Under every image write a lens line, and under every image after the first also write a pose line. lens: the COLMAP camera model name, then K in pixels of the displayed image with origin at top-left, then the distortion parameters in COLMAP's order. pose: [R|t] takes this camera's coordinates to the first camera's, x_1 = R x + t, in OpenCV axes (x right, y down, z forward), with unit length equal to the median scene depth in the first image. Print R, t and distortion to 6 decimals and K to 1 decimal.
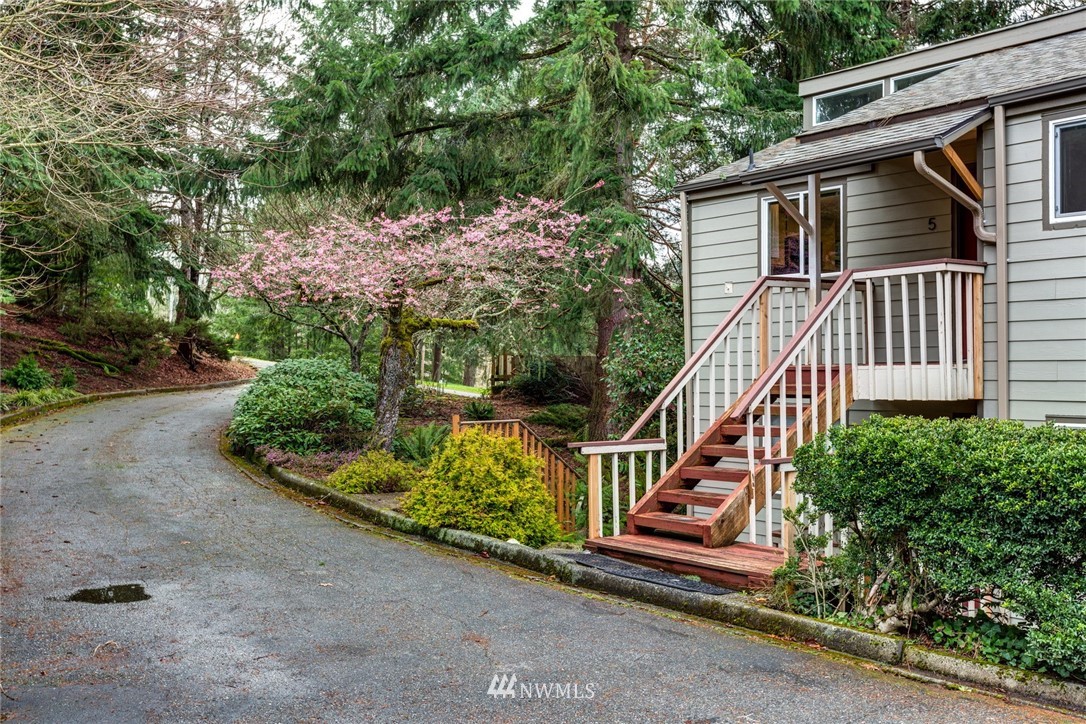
lens RADIAL K [[1053.3, 0, 541.1], [0, 1053.3, 360.3], [0, 0, 1]] dist [-0.012303, -0.000811]
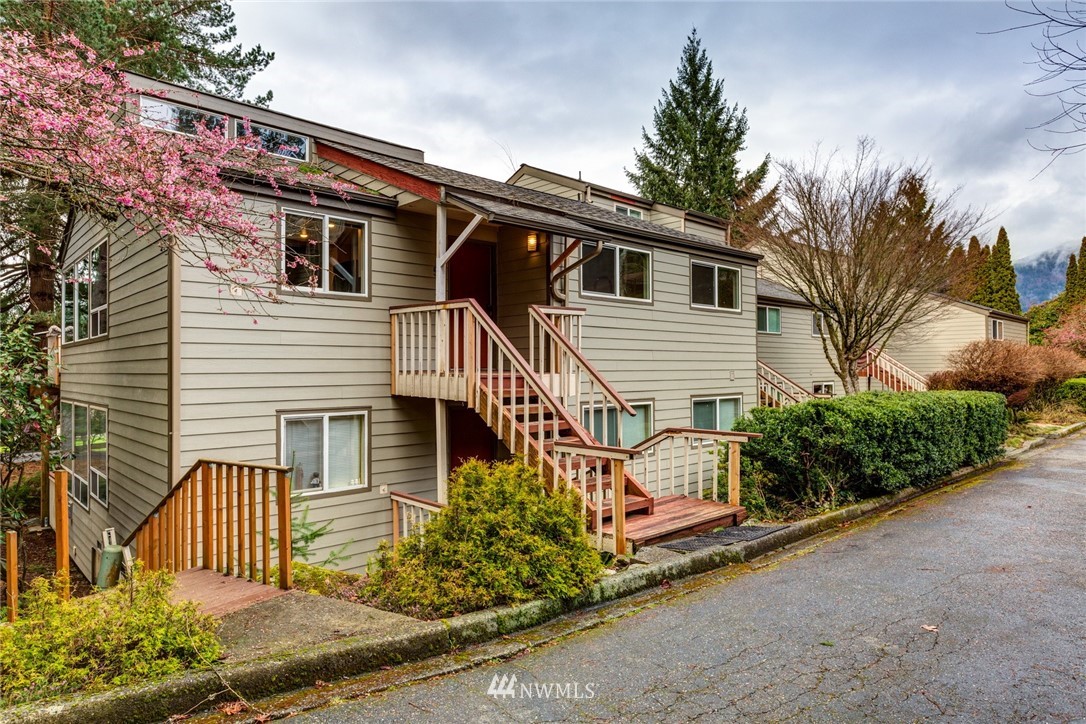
lens RADIAL K [[630.7, 0, 541.2], [0, 630.7, 360.8], [0, 0, 1]] dist [-0.001482, 0.000039]
pose [[-0.039662, 0.019789, 0.999017, -0.426476], [0.004196, 0.999798, -0.019638, 0.006786], [-0.999204, 0.003413, -0.039737, 0.829622]]
